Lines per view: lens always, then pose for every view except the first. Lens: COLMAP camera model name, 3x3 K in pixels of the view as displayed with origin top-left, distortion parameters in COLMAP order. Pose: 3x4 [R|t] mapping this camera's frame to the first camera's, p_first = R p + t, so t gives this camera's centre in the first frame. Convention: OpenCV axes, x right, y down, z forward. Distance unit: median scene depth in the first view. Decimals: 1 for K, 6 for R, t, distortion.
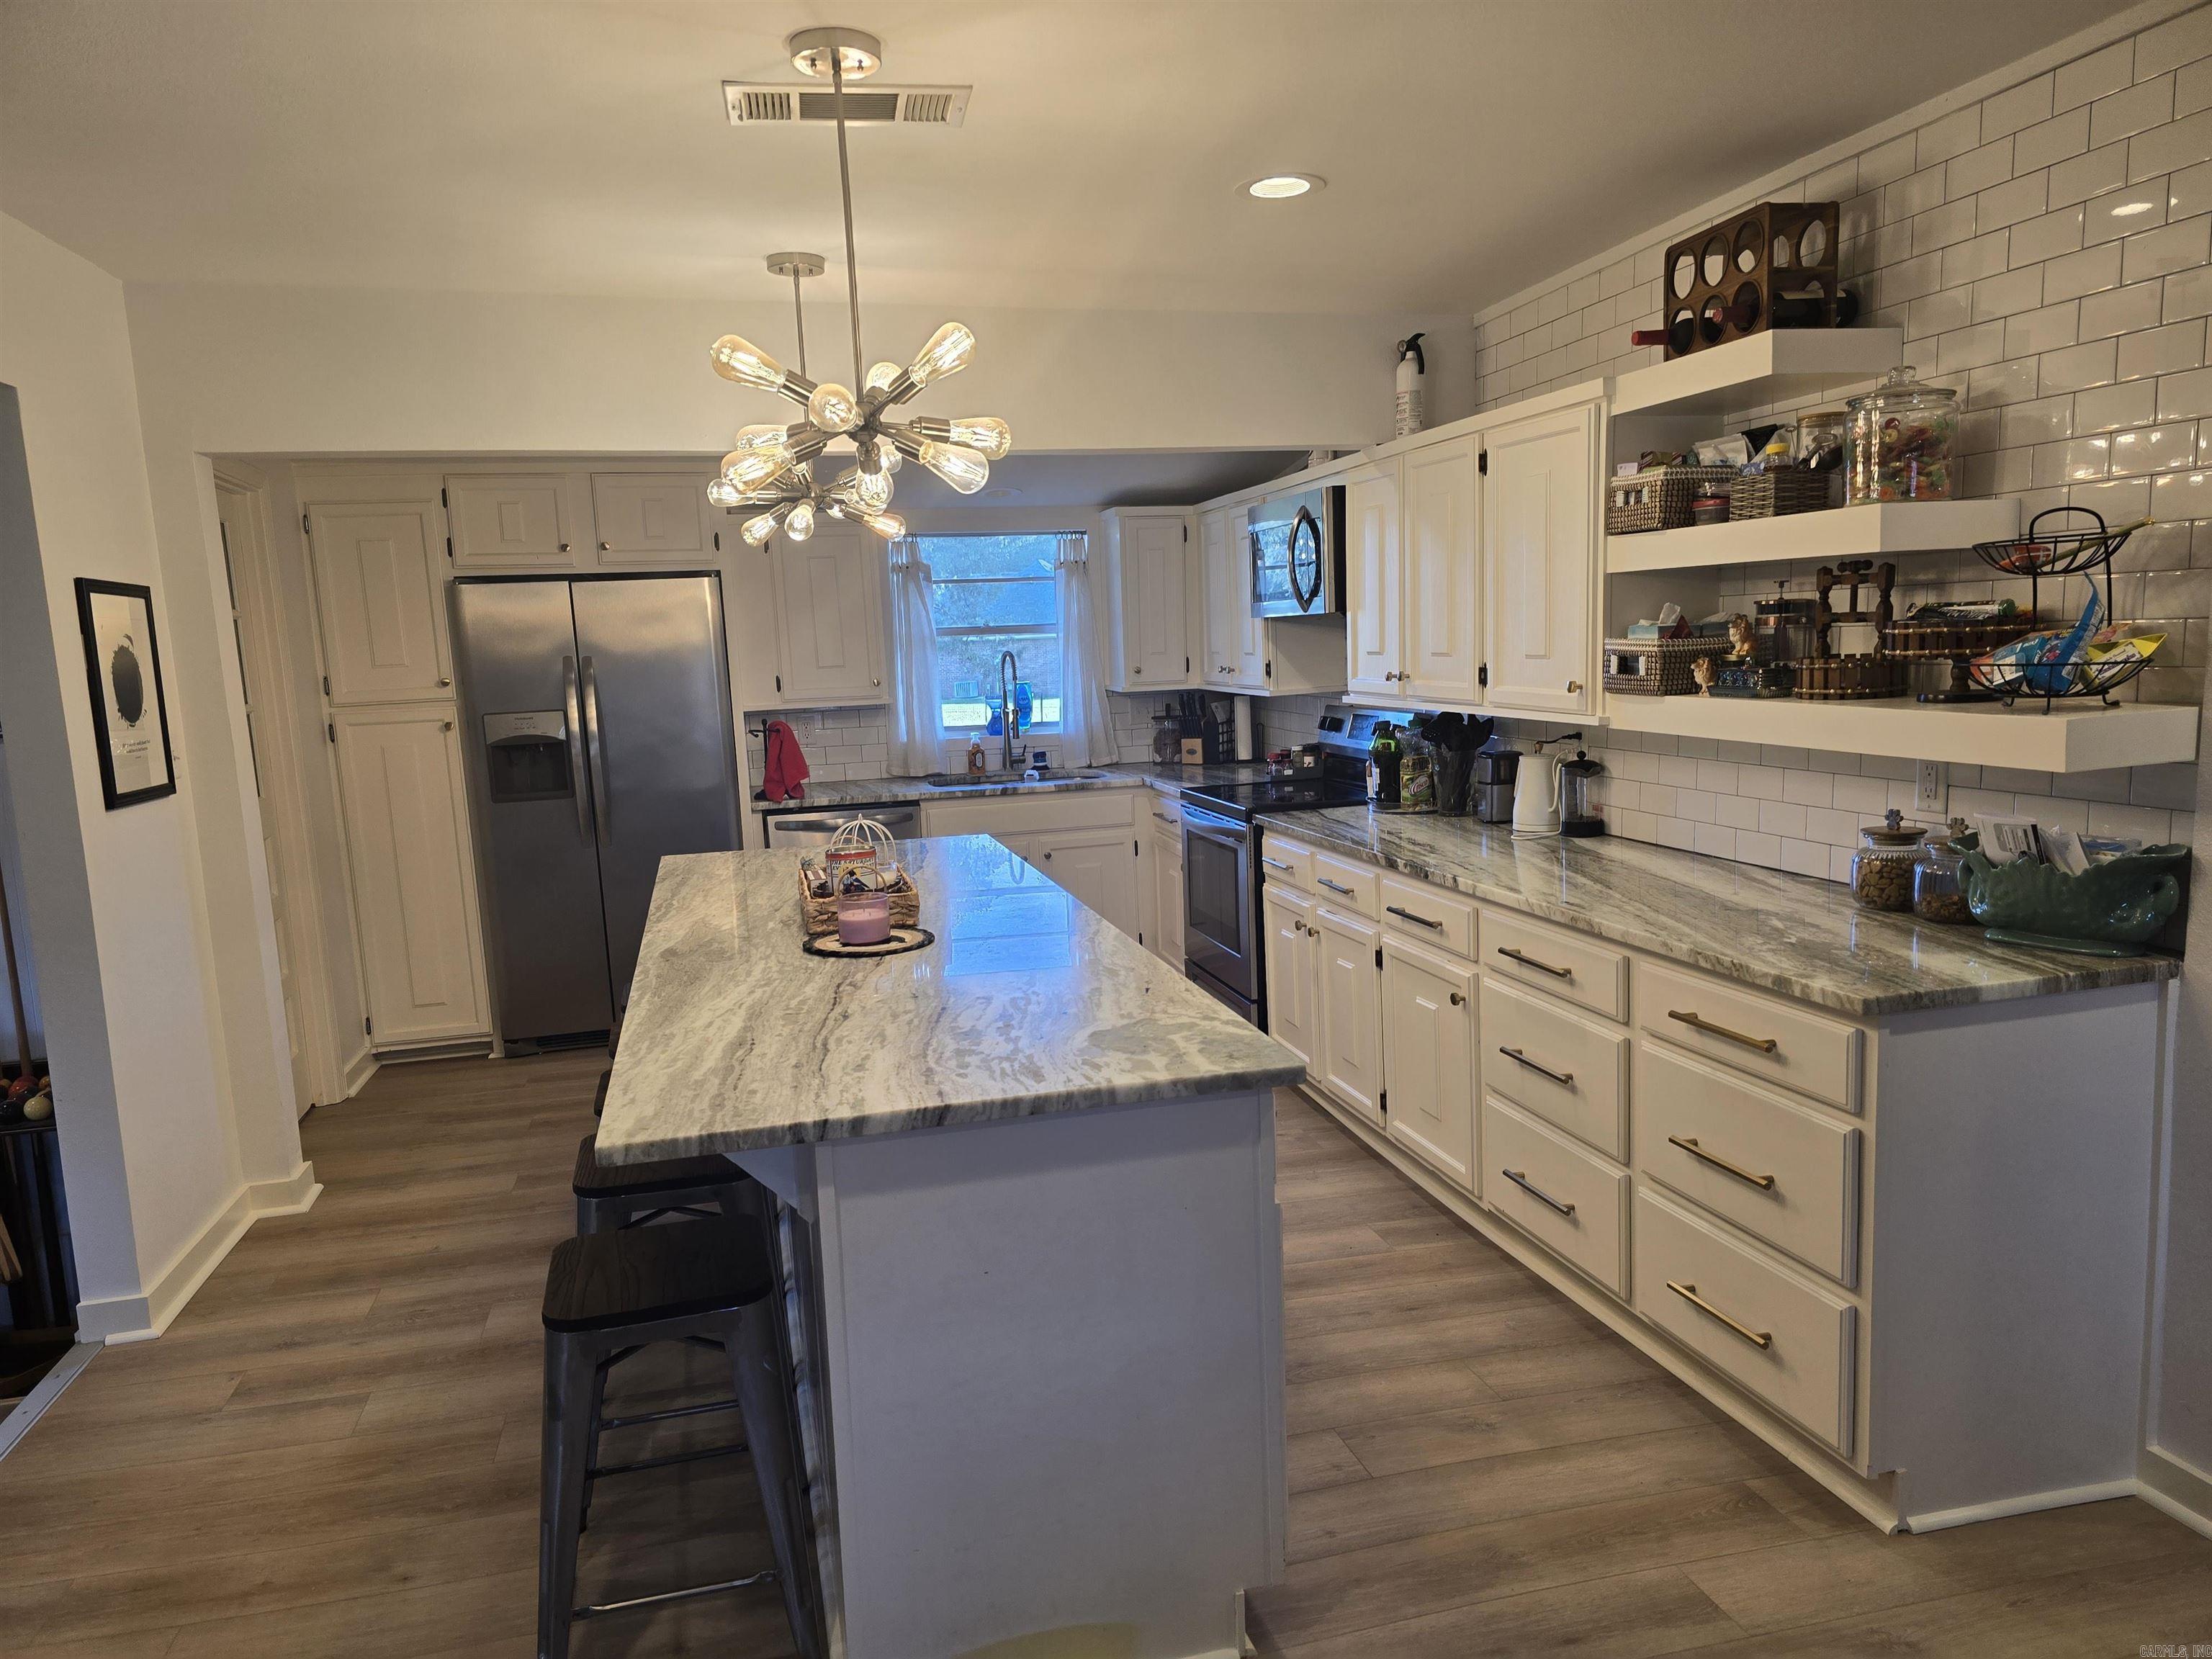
lens RADIAL K [[1508.7, 0, 1093.6], [0, 1508.7, 856.9], [0, 0, 1]] dist [0.089611, -0.091050]
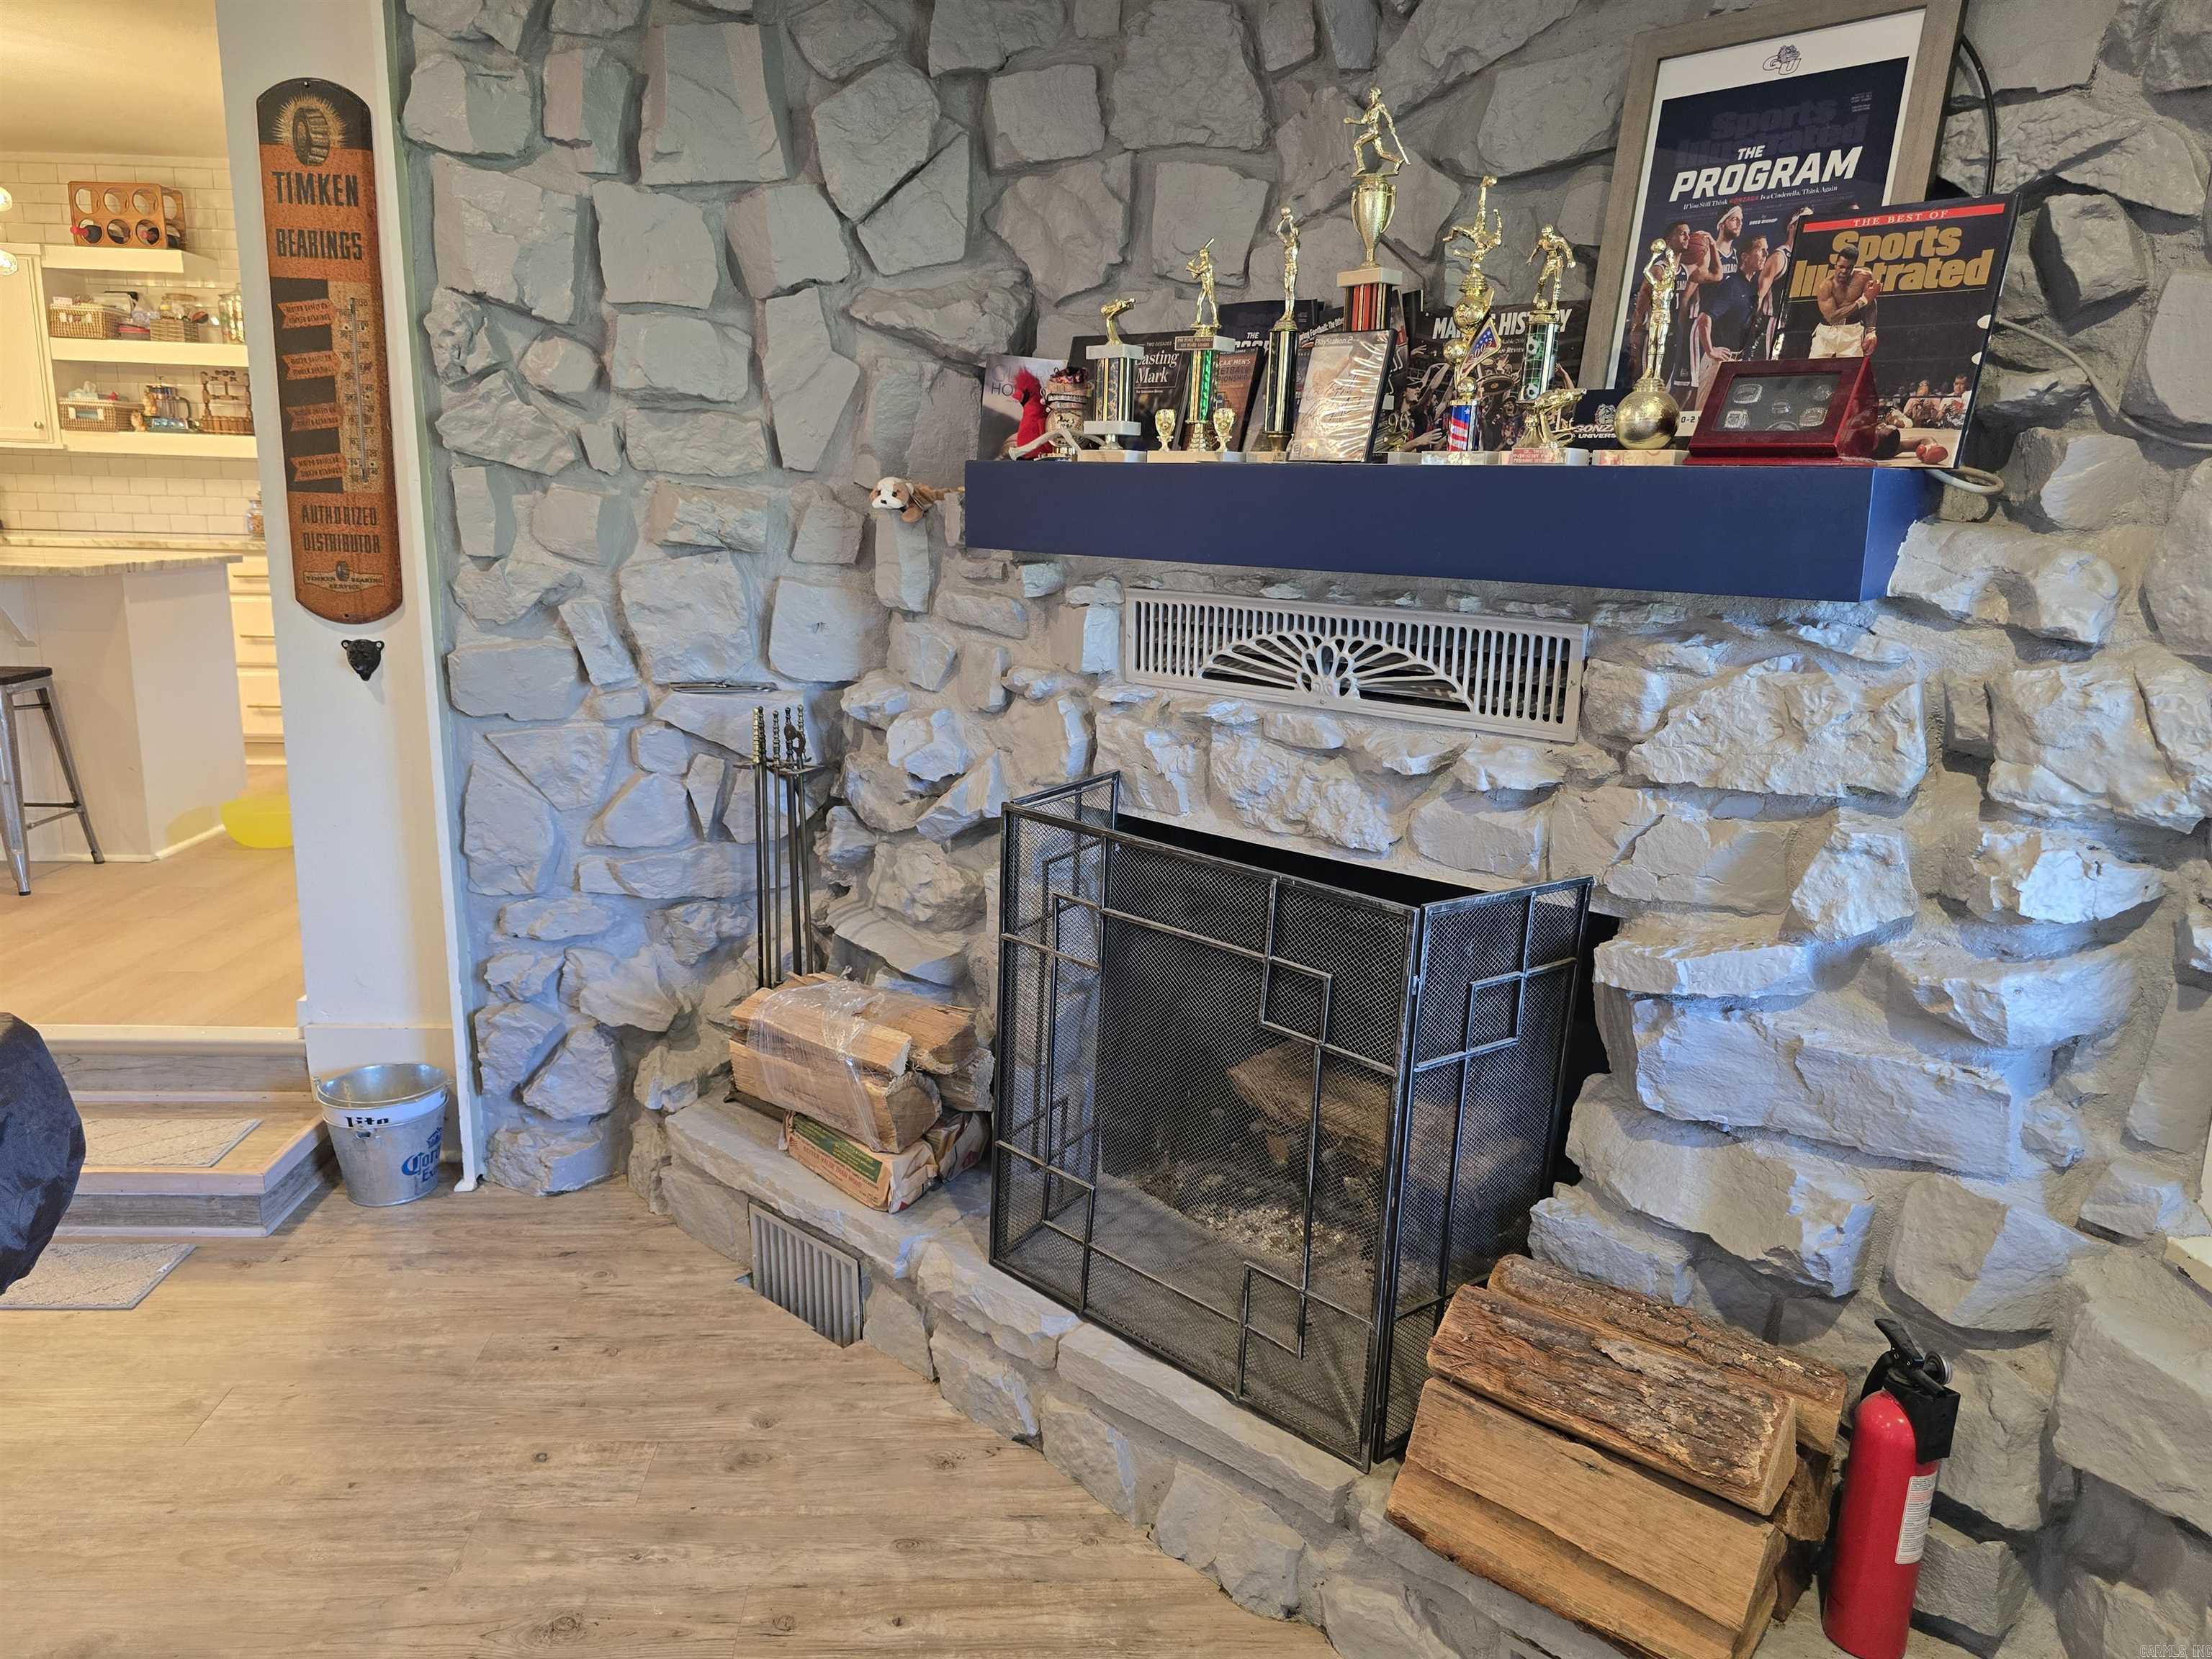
lens RADIAL K [[1513.2, 0, 1122.1], [0, 1513.2, 832.8], [0, 0, 1]] dist [0.085068, -0.081308]
pose [[0.176334, -0.166916, 0.970075, -1.241998], [0.110521, 0.982643, 0.148988, 0.215659], [-0.978106, 0.080942, 0.191721, -0.484016]]
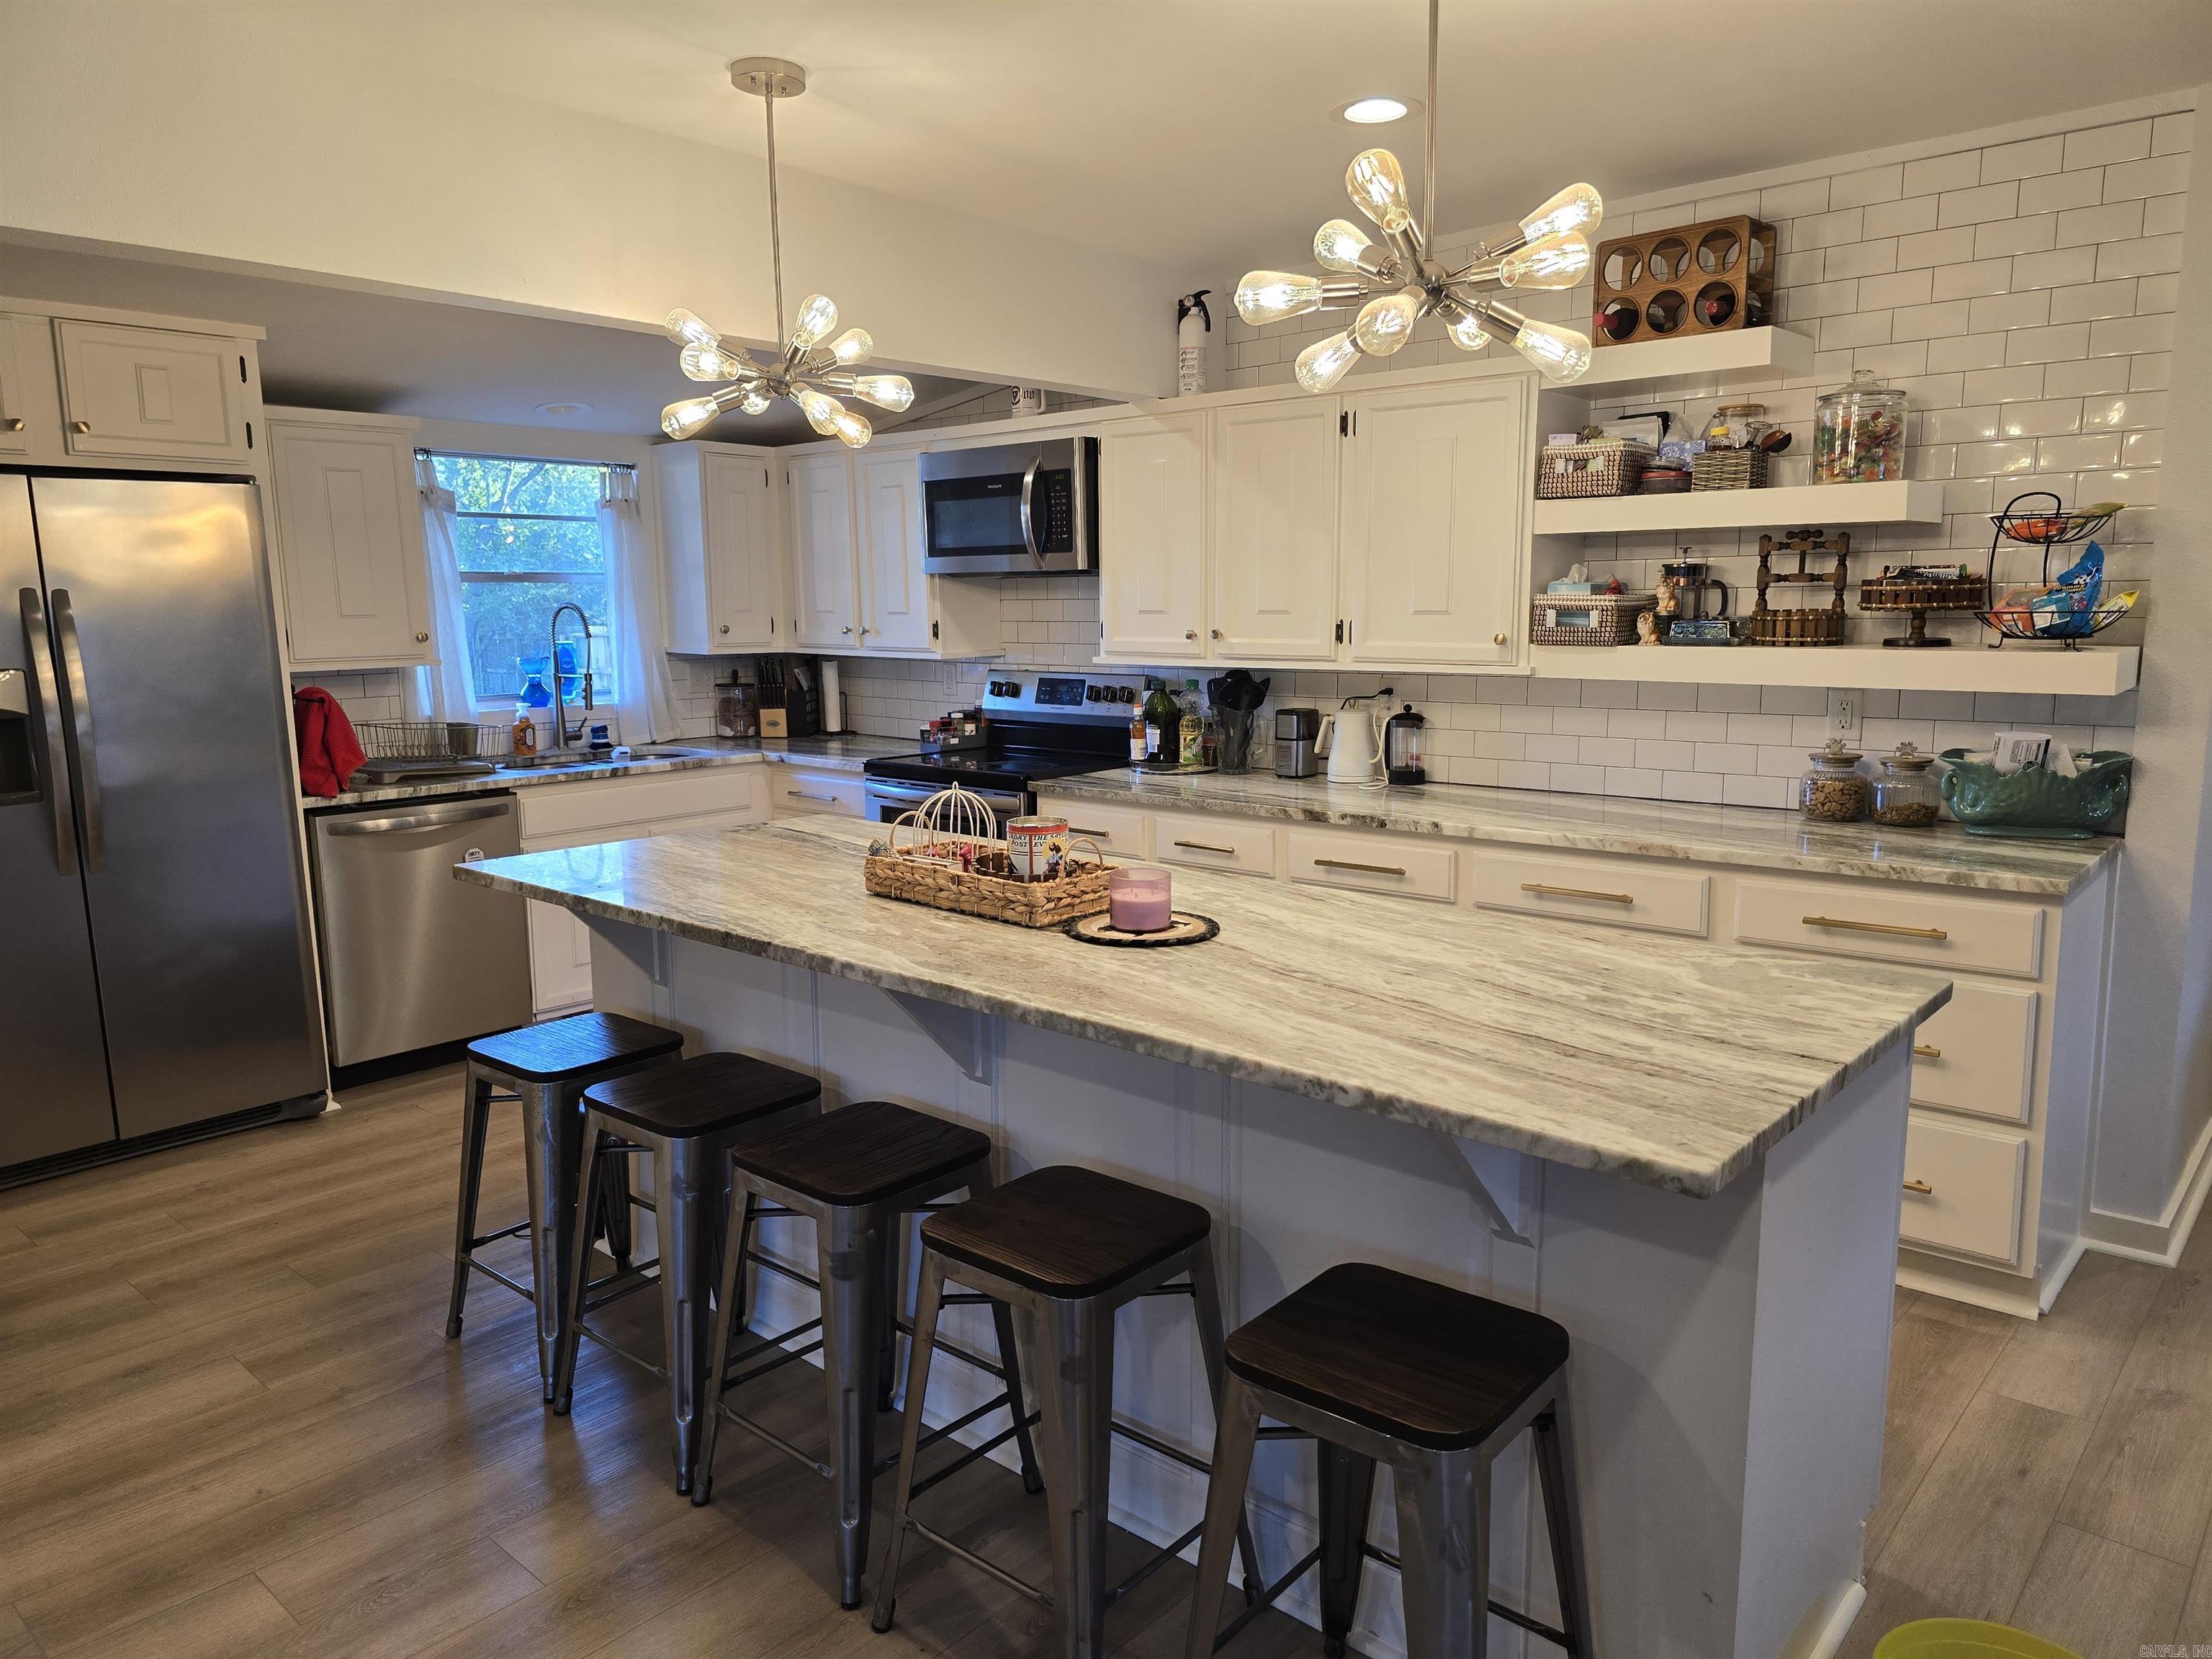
lens RADIAL K [[1513.2, 0, 1122.1], [0, 1513.2, 832.8], [0, 0, 1]] dist [0.085068, -0.081308]
pose [[0.819520, -0.058609, 0.570046, -0.533524], [0.063247, 0.997930, 0.011676, -0.005261], [-0.569550, 0.026485, 0.821530, 0.278818]]
